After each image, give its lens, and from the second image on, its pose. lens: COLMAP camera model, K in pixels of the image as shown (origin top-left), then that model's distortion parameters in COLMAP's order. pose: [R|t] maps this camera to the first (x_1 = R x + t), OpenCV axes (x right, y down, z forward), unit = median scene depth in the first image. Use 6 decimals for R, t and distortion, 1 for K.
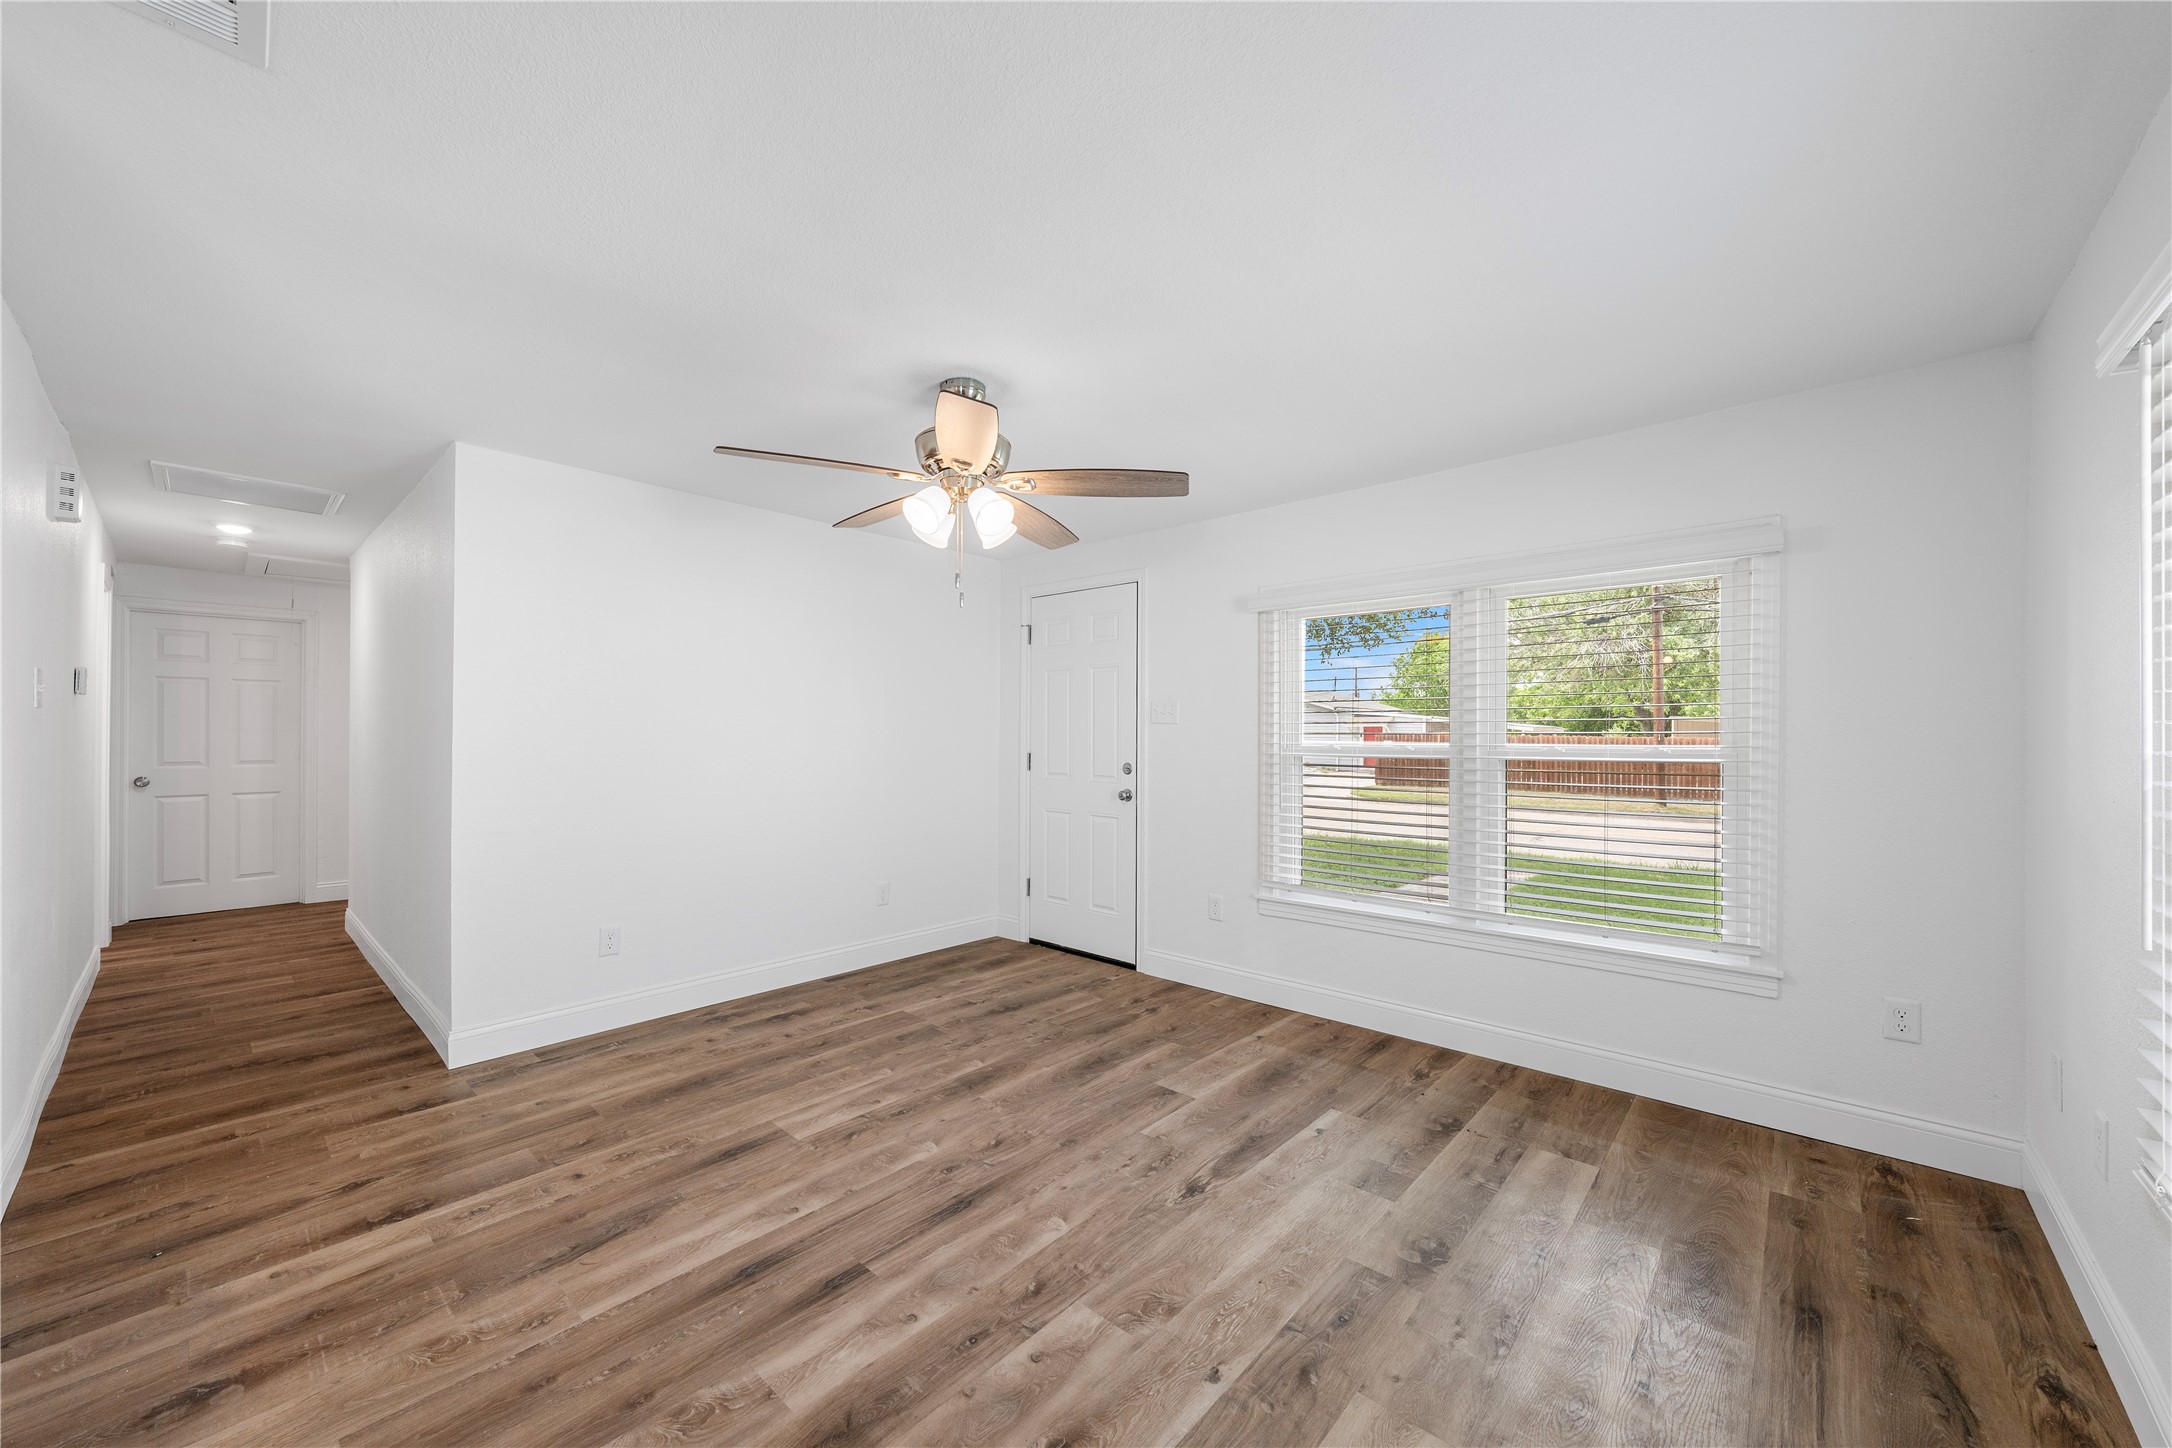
lens RADIAL K [[800.5, 0, 1087.4], [0, 800.5, 731.2], [0, 0, 1]] dist [-0.000151, -0.000019]
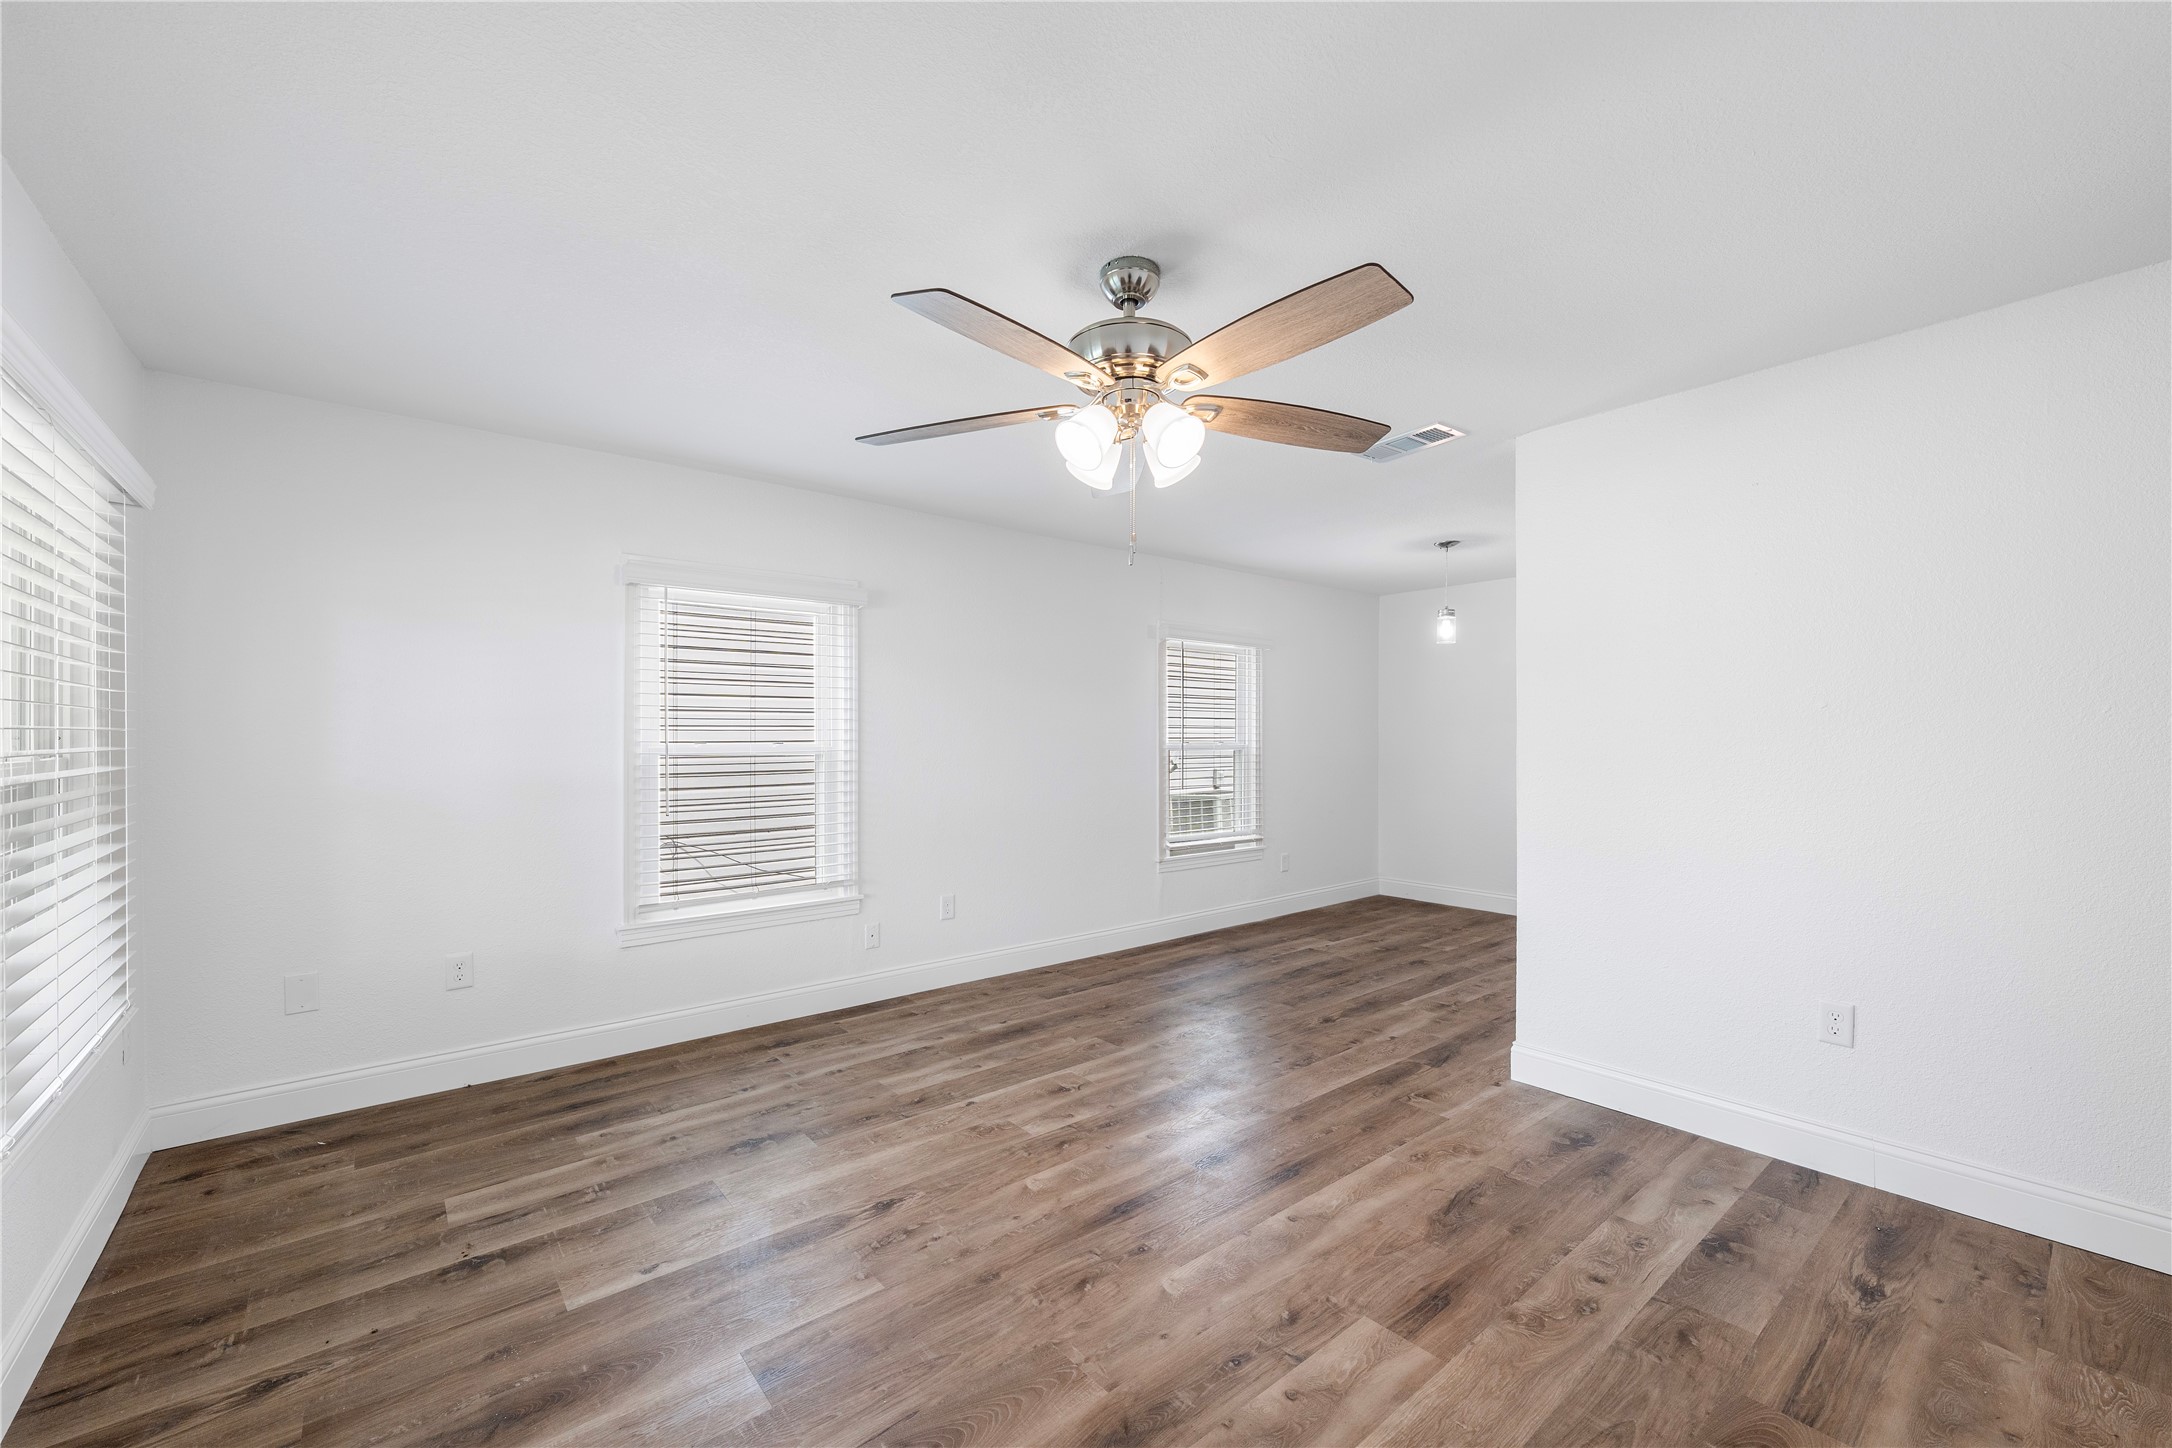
lens RADIAL K [[856.6, 0, 1095.0], [0, 856.6, 732.8], [0, 0, 1]] dist [-0.002324, -0.000094]
pose [[-0.990301, -0.000569, 0.138934, -0.261240], [-0.001874, 0.999955, -0.009259, 0.011896], [-0.138923, -0.009430, -0.990258, 1.996851]]
